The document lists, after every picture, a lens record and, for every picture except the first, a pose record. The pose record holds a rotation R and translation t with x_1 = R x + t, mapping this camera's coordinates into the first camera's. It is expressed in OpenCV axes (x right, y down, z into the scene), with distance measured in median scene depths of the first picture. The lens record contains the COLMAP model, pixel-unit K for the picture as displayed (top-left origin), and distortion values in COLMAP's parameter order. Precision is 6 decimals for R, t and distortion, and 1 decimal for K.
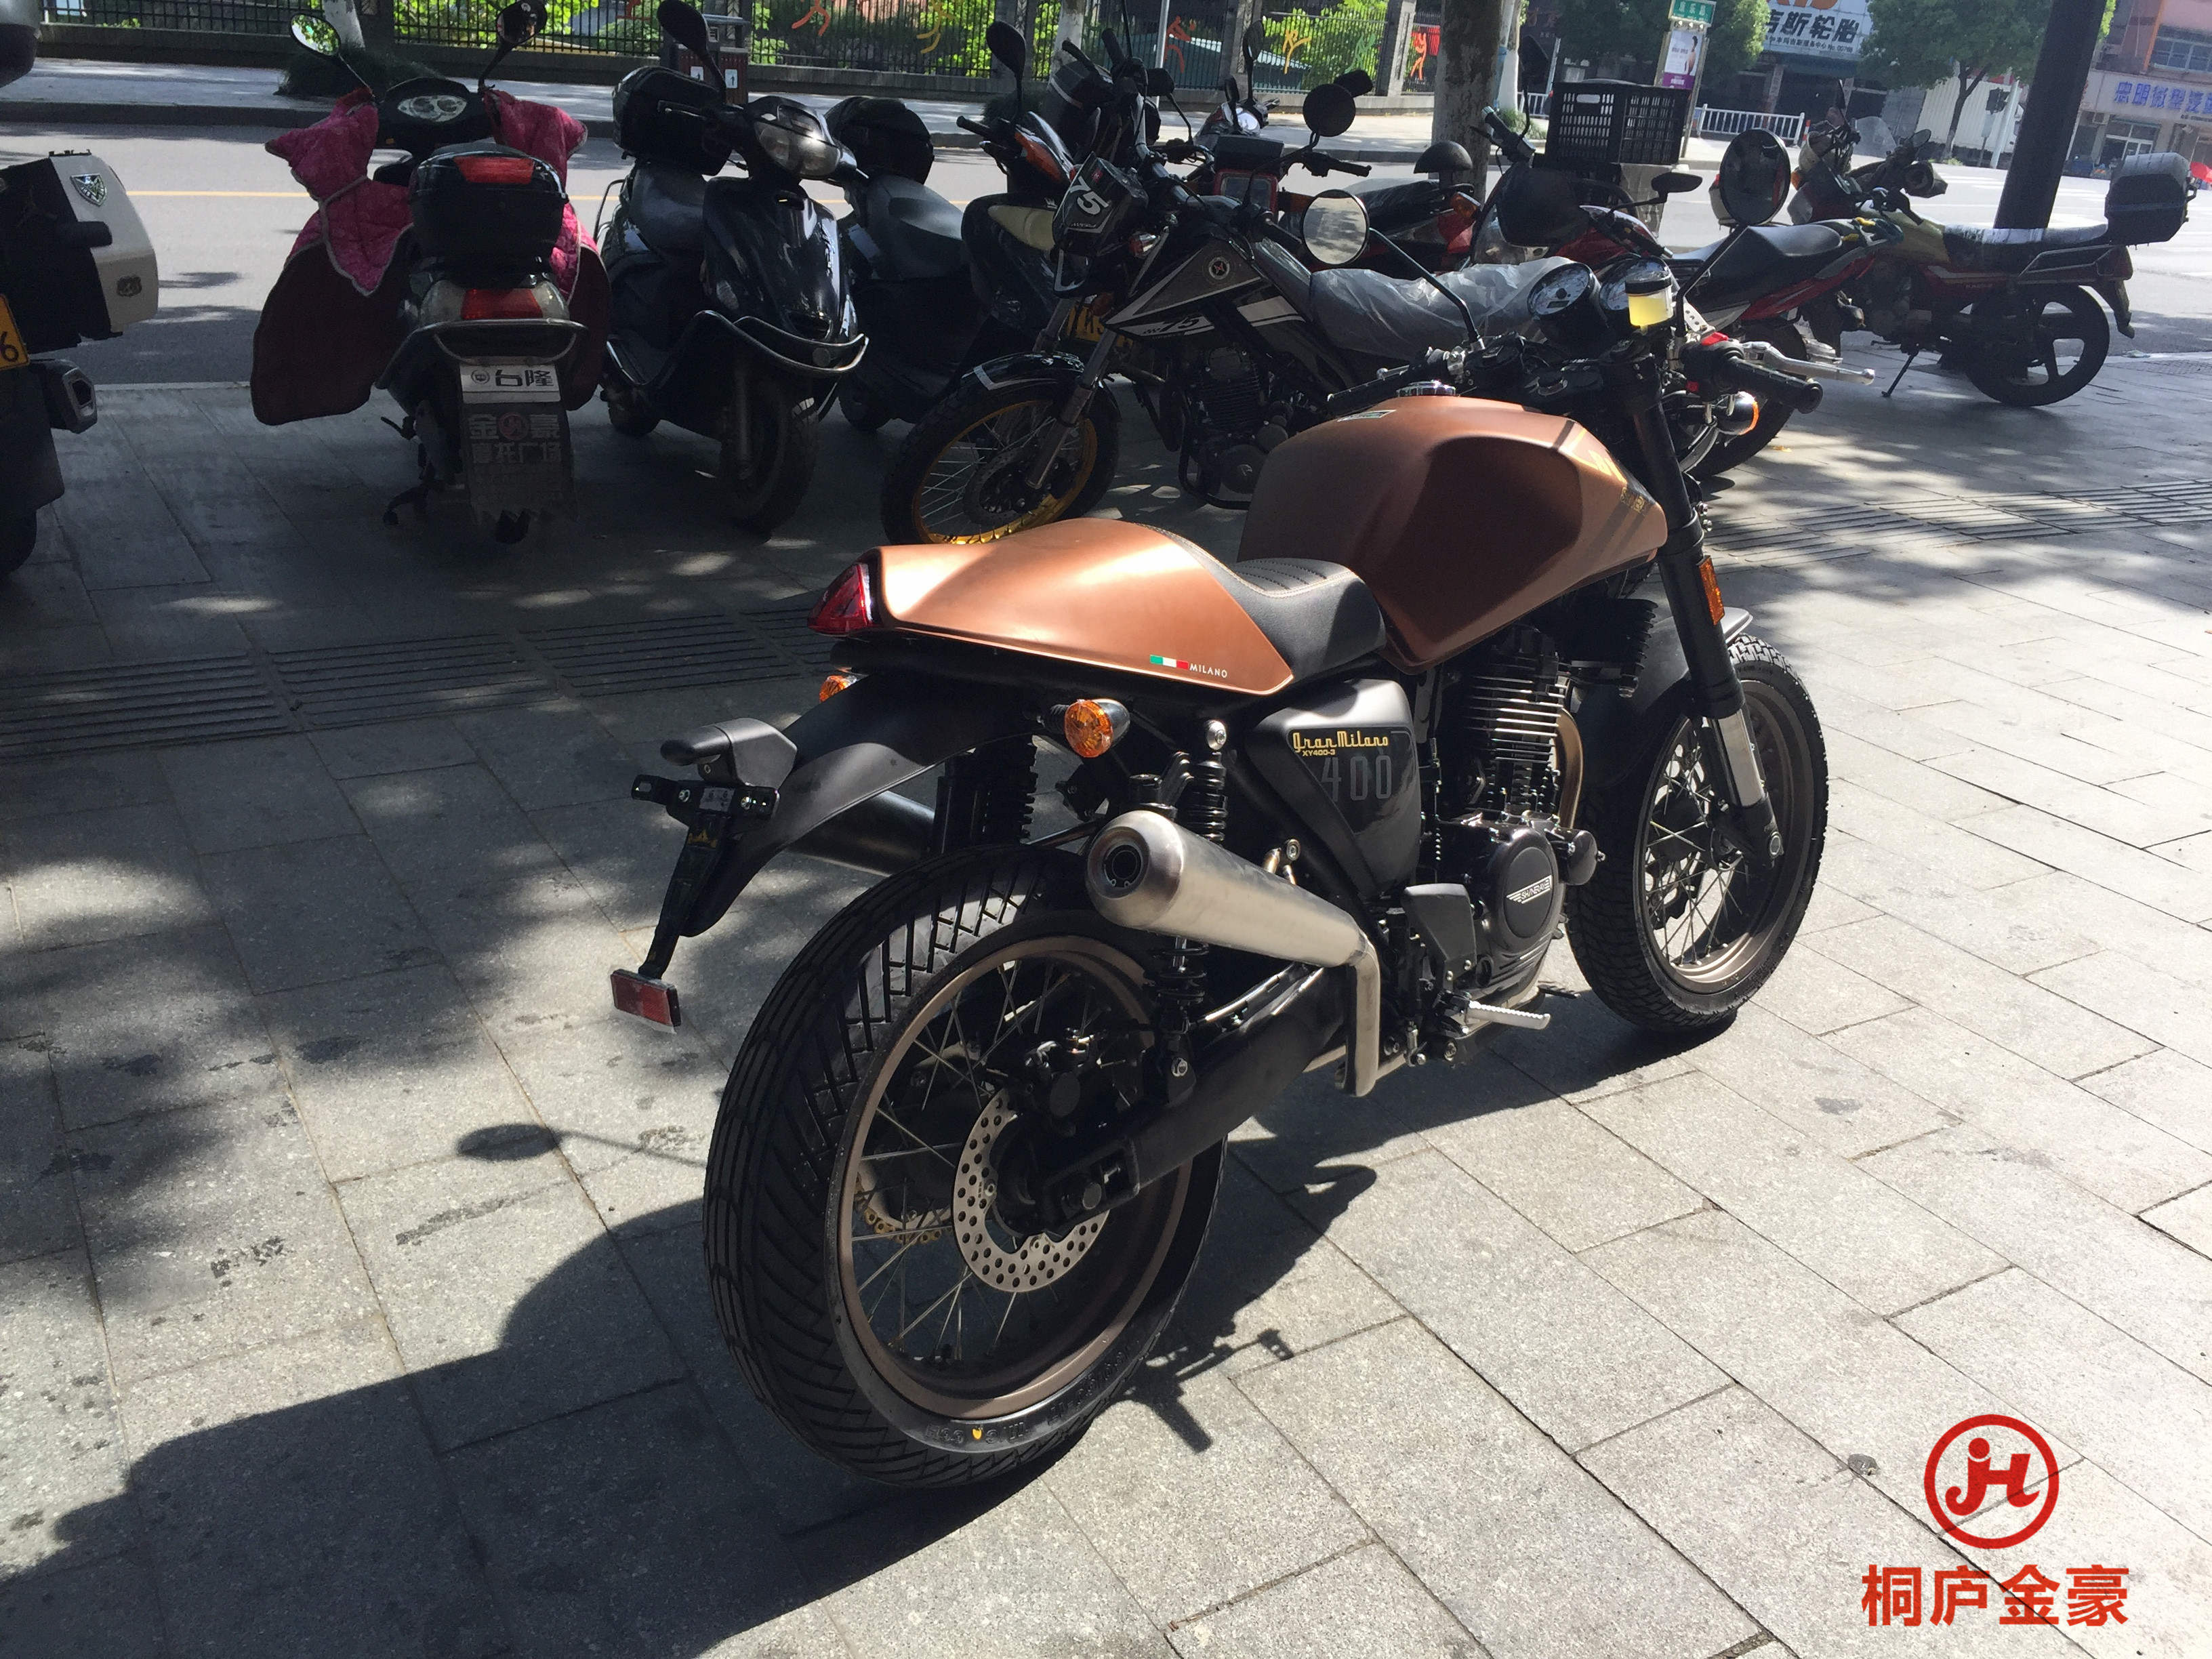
lens RADIAL K [[1896.7, 0, 1094.3], [0, 1896.7, 829.5], [0, 0, 1]] dist [0.091005, -0.122750]
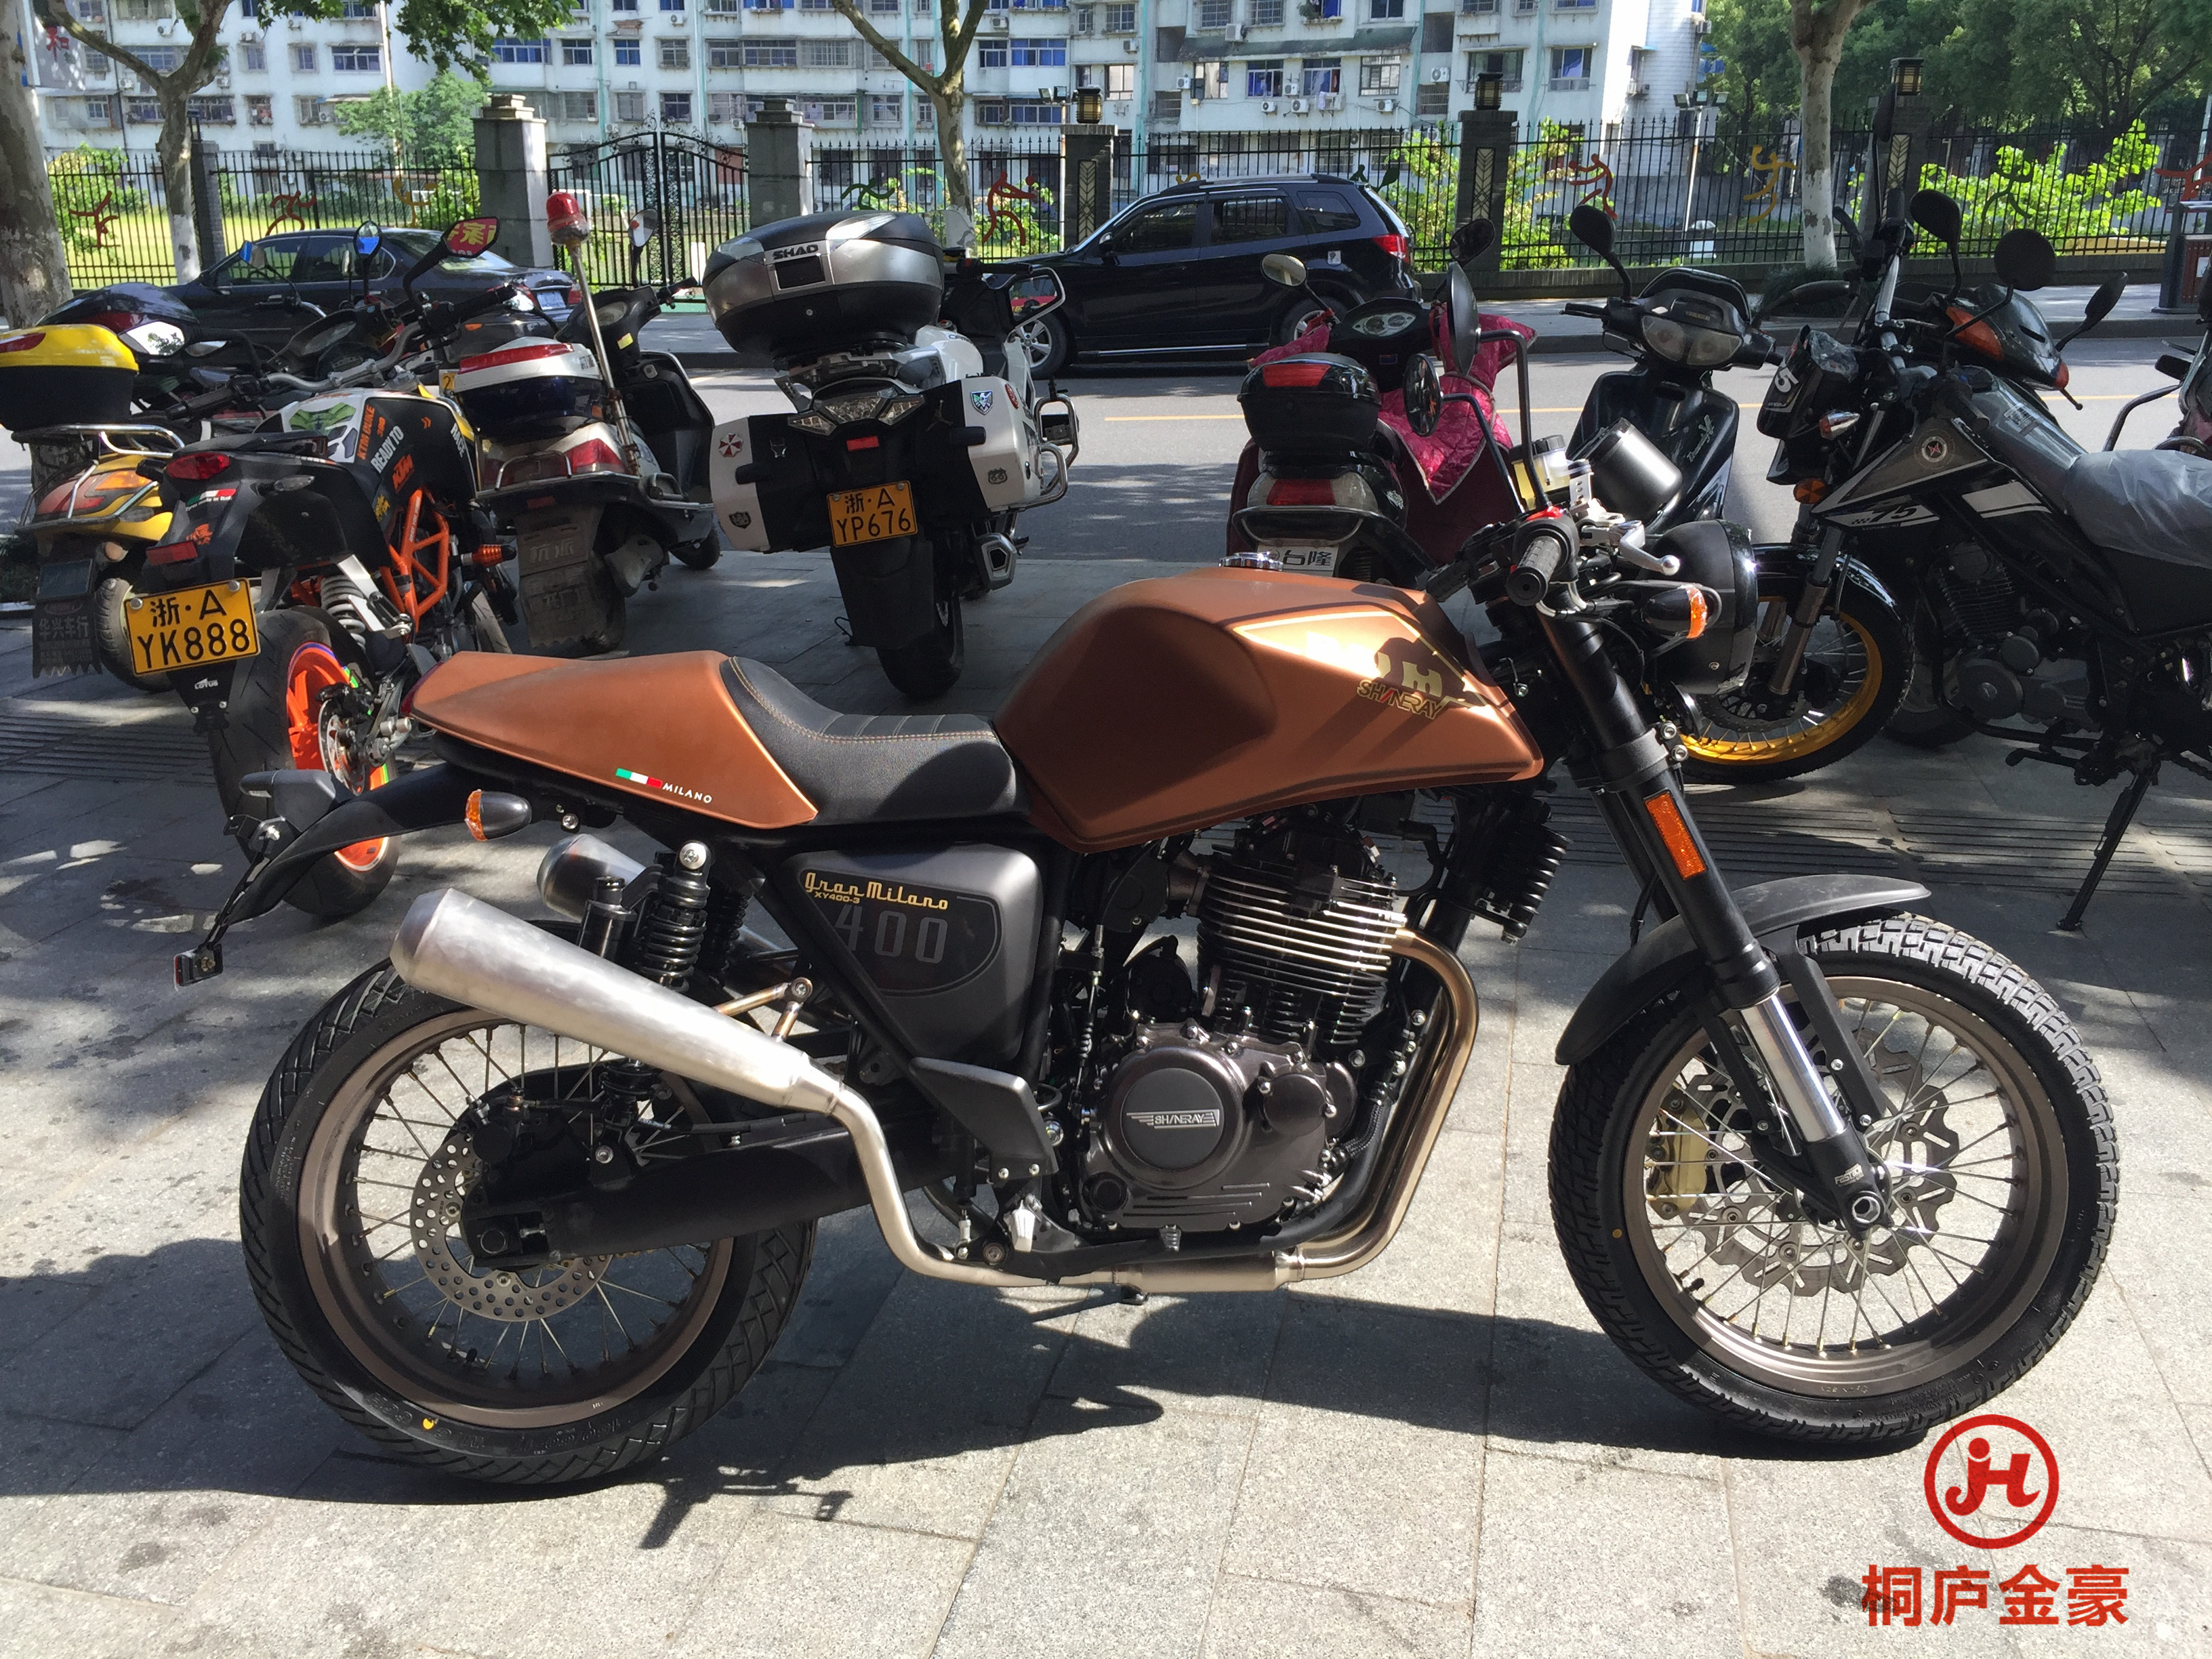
lens RADIAL K [[1896.7, 0, 1094.3], [0, 1896.7, 829.5], [0, 0, 1]] dist [0.091005, -0.122750]
pose [[0.700261, 0.131568, -0.701658, 0.827052], [-0.203770, 0.978818, -0.019825, -0.075783], [0.684187, 0.156859, 0.712238, 0.338694]]
